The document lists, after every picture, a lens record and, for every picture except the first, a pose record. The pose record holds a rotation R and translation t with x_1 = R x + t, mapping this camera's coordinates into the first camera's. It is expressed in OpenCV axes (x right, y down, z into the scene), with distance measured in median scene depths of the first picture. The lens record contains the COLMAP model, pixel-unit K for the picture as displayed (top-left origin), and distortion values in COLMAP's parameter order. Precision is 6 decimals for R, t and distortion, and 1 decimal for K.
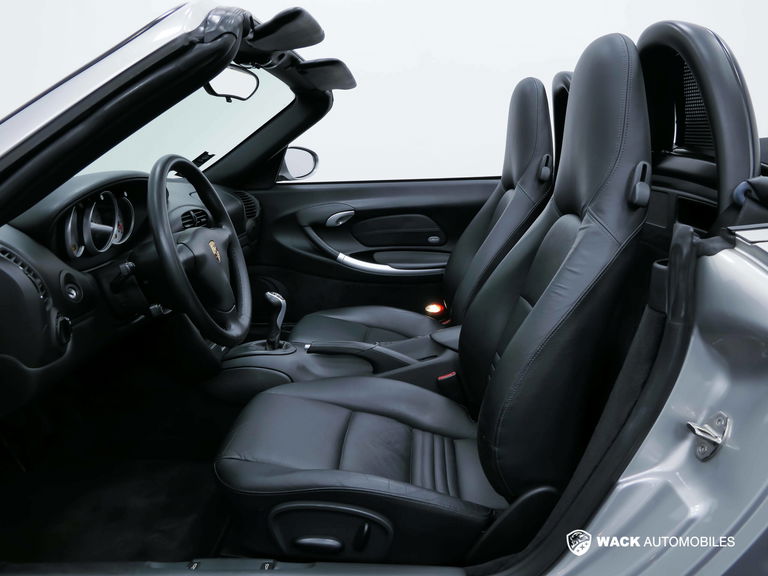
lens RADIAL K [[614.7, 0, 383.6], [0, 614.7, 285.3], [0, 0, 1]] dist [-0.004234, -0.000720]
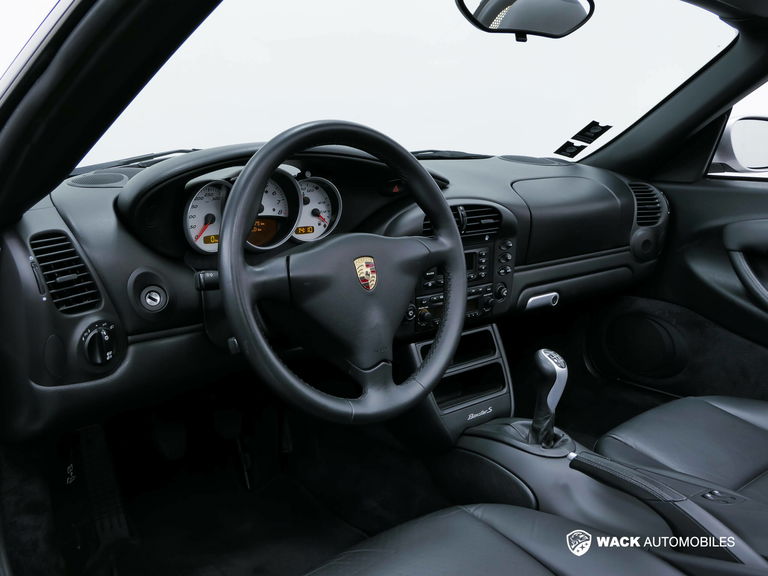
lens RADIAL K [[754.4, 0, 384.0], [0, 754.4, 291.6], [0, 0, 1]] dist [-0.014750, 0.000000]
pose [[0.693932, 0.179296, -0.697360, 0.155900], [-0.174920, 0.981466, 0.078282, -0.055280], [0.698471, 0.067659, 0.712433, 0.248085]]
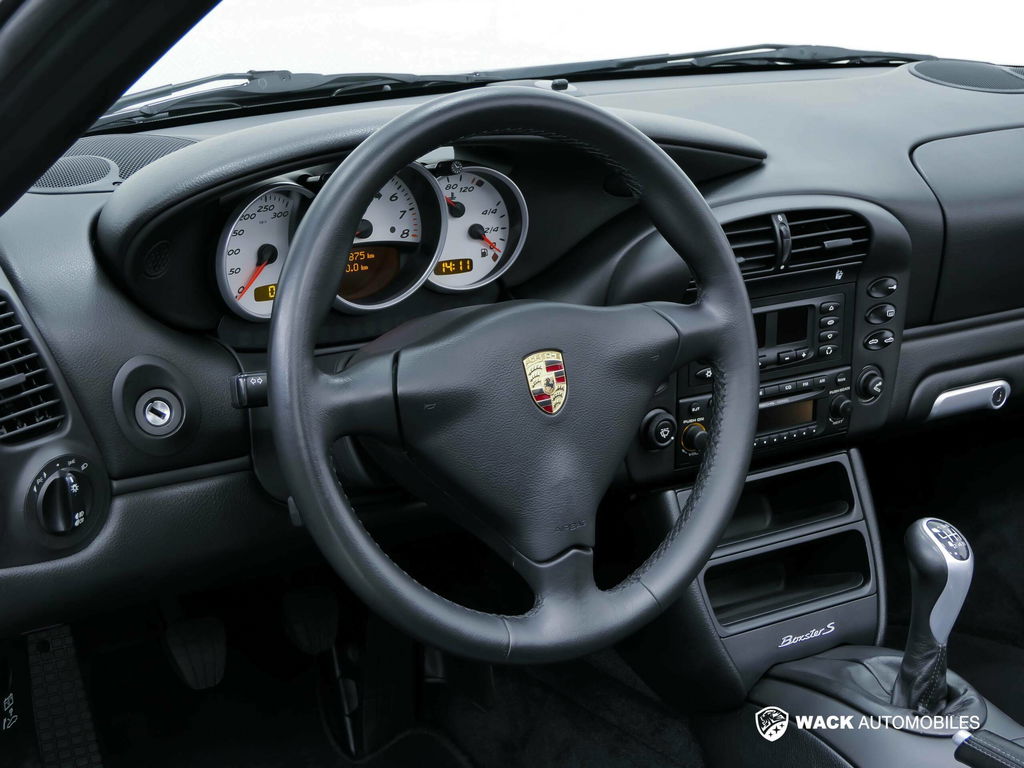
lens RADIAL K [[1888.2, 0, 507.8], [0, 1888.2, 384.7], [0, 0, 1]] dist [-0.042310, 0.000000]
pose [[0.590069, 0.252216, -0.766946, 0.277624], [-0.189013, 0.966707, 0.172488, -0.125248], [0.784916, 0.043183, 0.618096, 0.184903]]
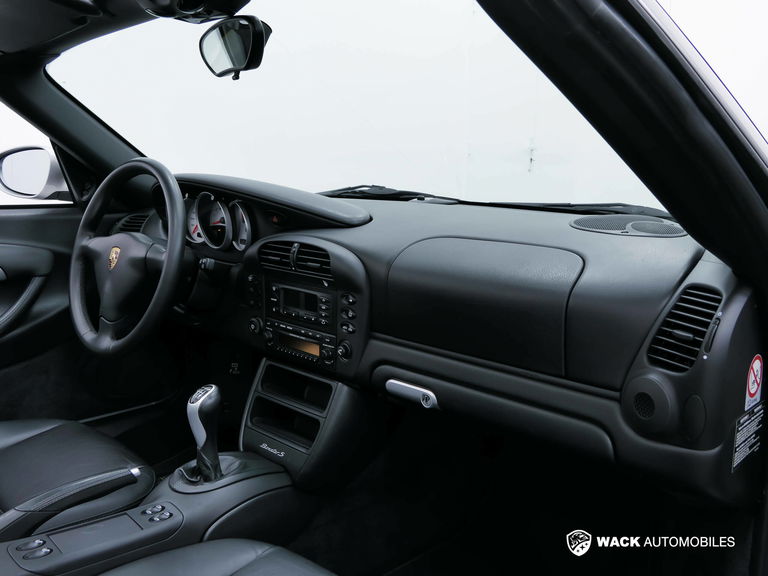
lens RADIAL K [[680.3, 0, 379.7], [0, 680.3, 283.9], [0, 0, 1]] dist [-0.010834, -0.002258]
pose [[-0.660320, 0.136434, -0.738487, 0.131623], [-0.164510, 0.933196, 0.319502, -0.233317], [0.732744, 0.332462, -0.593764, 1.064795]]
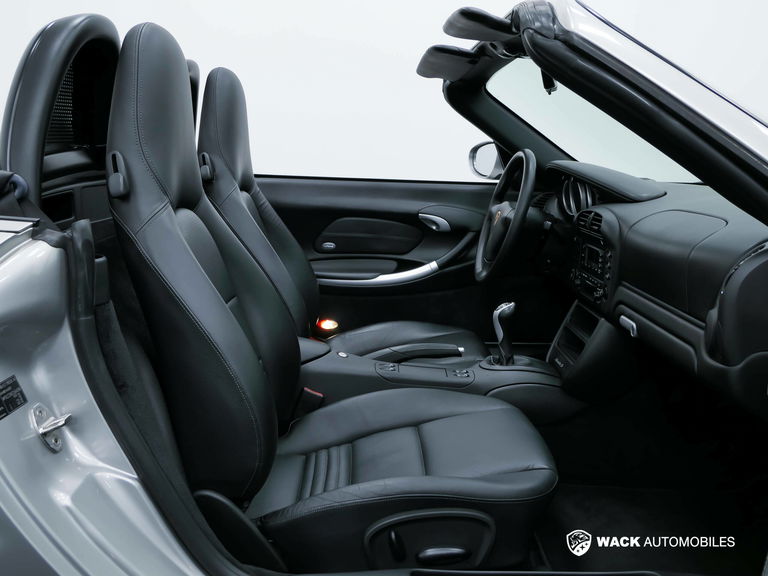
lens RADIAL K [[754.4, 0, 386.0], [0, 754.4, 286.0], [0, 0, 1]] dist [-0.014750, 0.000000]
pose [[-0.997697, 0.008482, -0.067300, 0.049563], [-0.018177, 0.922433, 0.385730, -0.310419], [0.065352, 0.386065, -0.920154, 1.427517]]
